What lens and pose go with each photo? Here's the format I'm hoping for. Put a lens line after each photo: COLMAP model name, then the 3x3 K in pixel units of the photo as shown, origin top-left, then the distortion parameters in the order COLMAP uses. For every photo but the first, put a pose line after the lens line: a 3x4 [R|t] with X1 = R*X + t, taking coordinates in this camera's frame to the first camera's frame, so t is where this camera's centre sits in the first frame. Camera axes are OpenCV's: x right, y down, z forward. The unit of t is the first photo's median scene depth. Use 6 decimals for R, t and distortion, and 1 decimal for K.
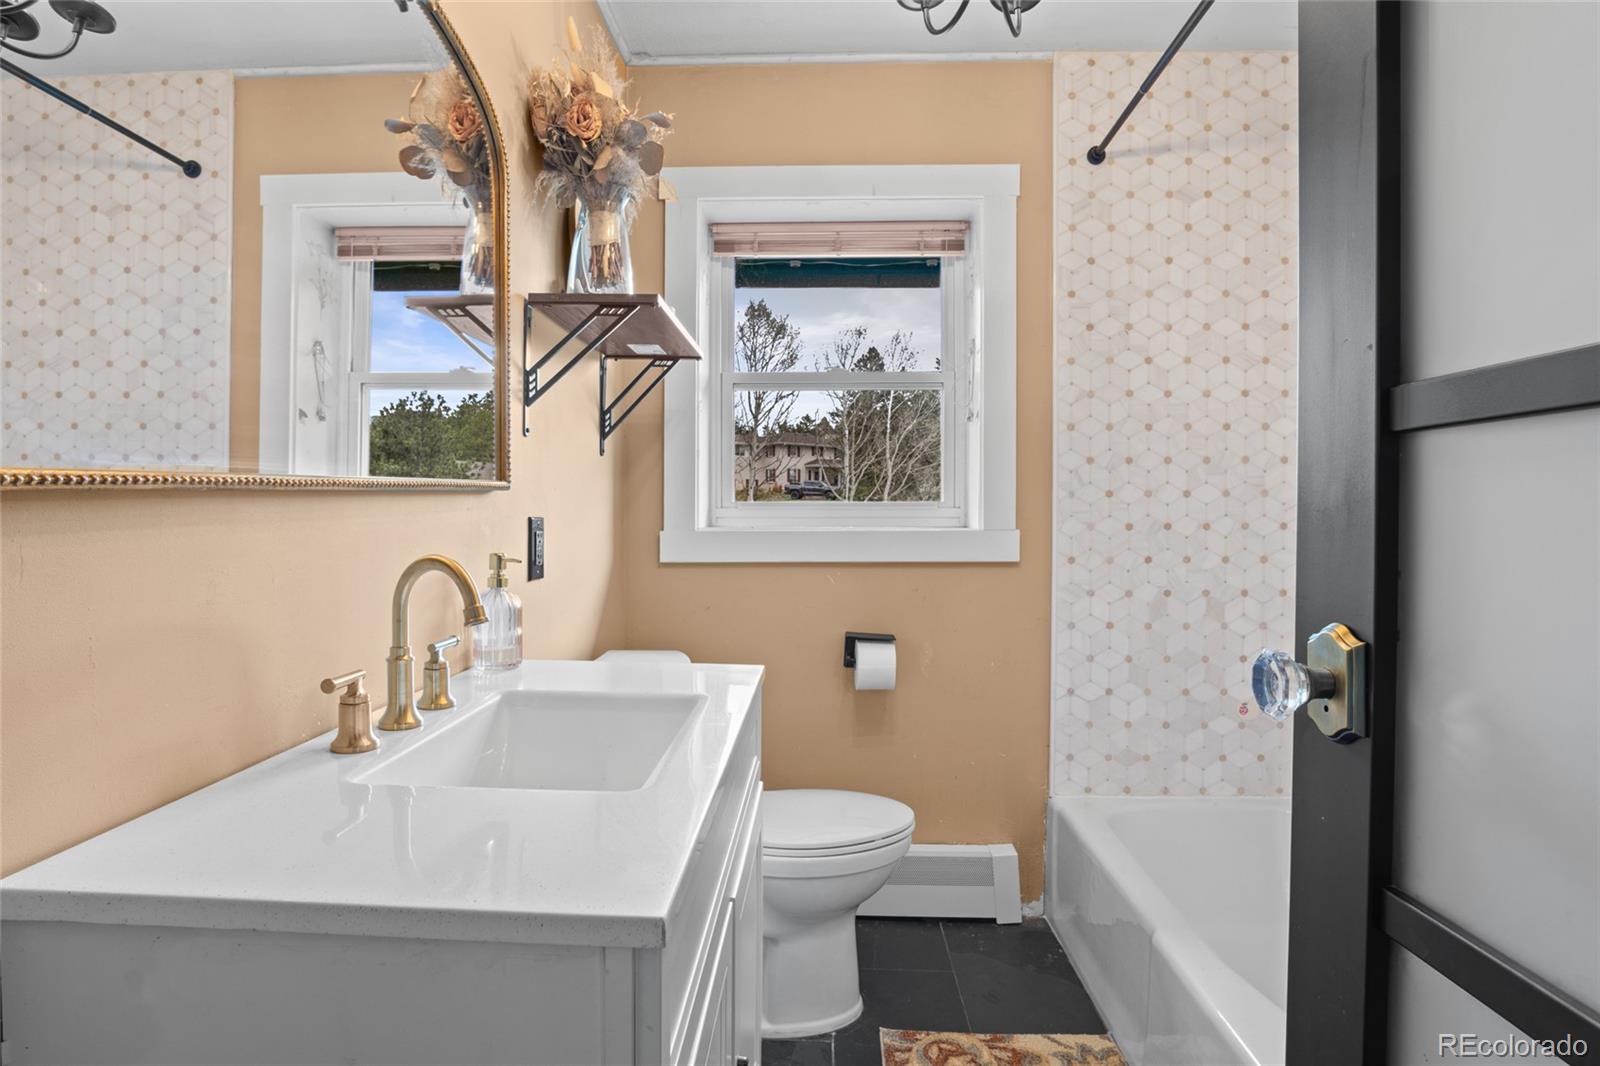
lens RADIAL K [[884.6, 0, 797.3], [0, 884.6, 532.0], [0, 0, 1]] dist [-0.030604, 0.006565]
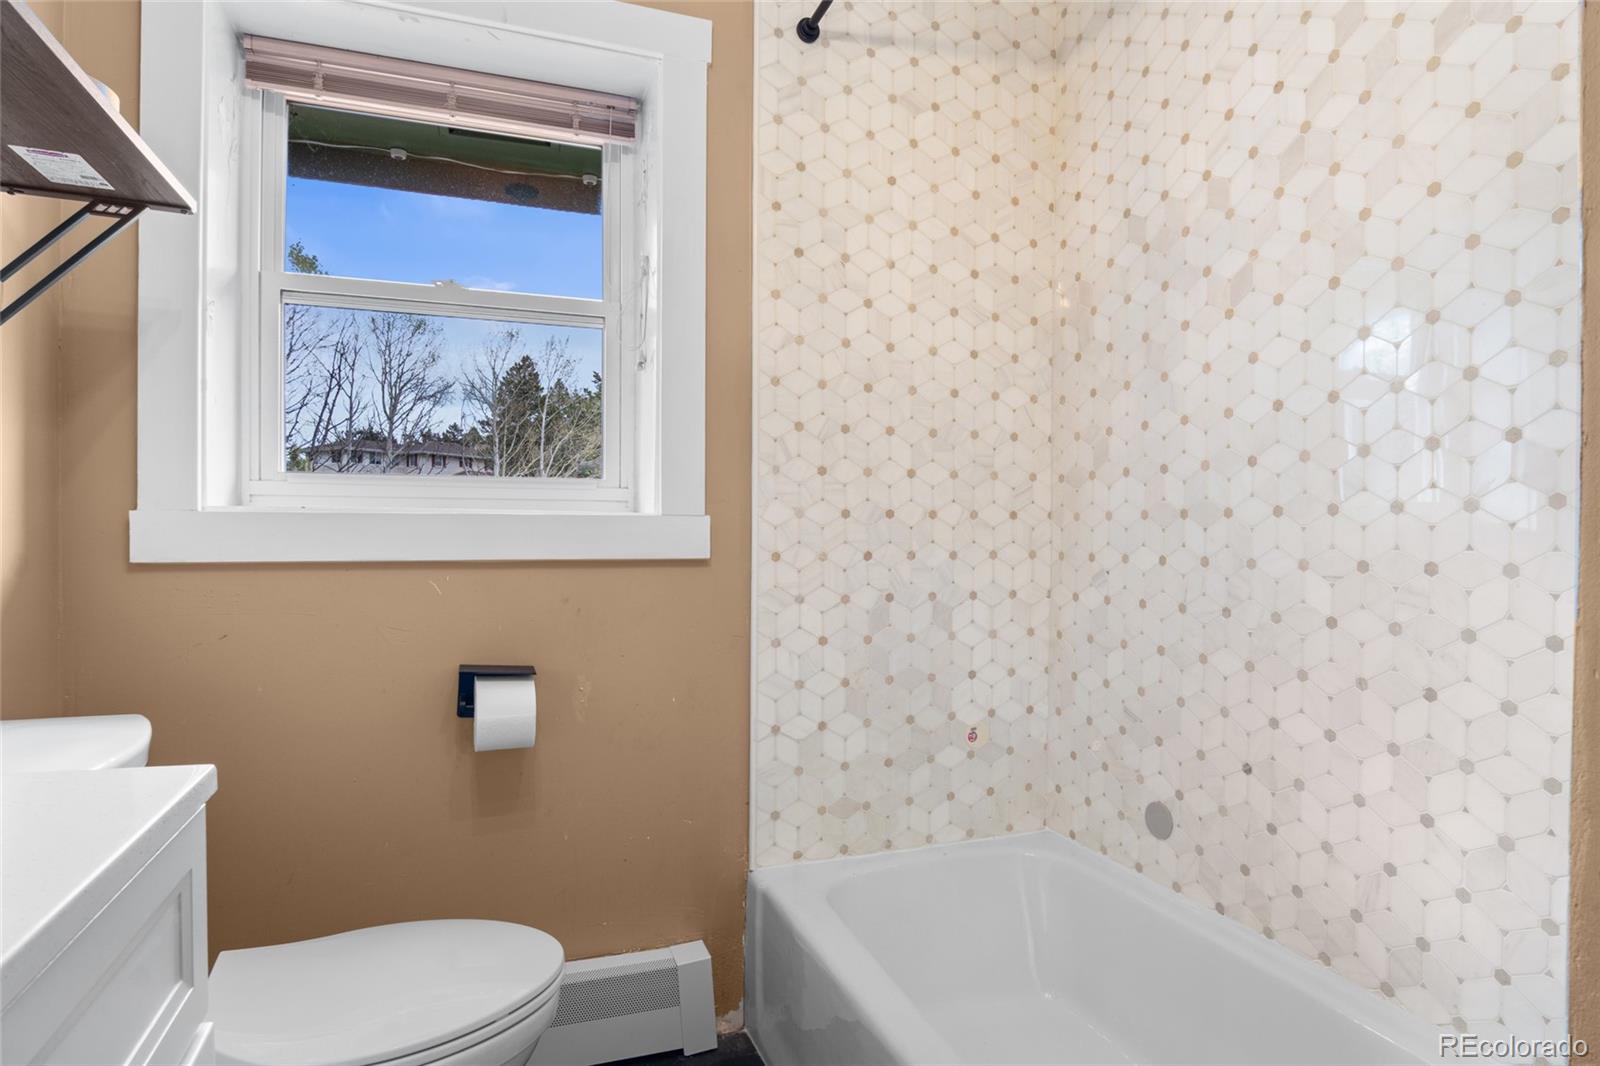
lens RADIAL K [[884.6, 0, 798.8], [0, 884.6, 555.9], [0, 0, 1]] dist [-0.030604, 0.006565]
pose [[0.927019, -0.003834, 0.374994, 0.043605], [0.000535, 0.999960, 0.008901, 0.024613], [-0.375014, -0.008051, 0.926984, 0.287098]]
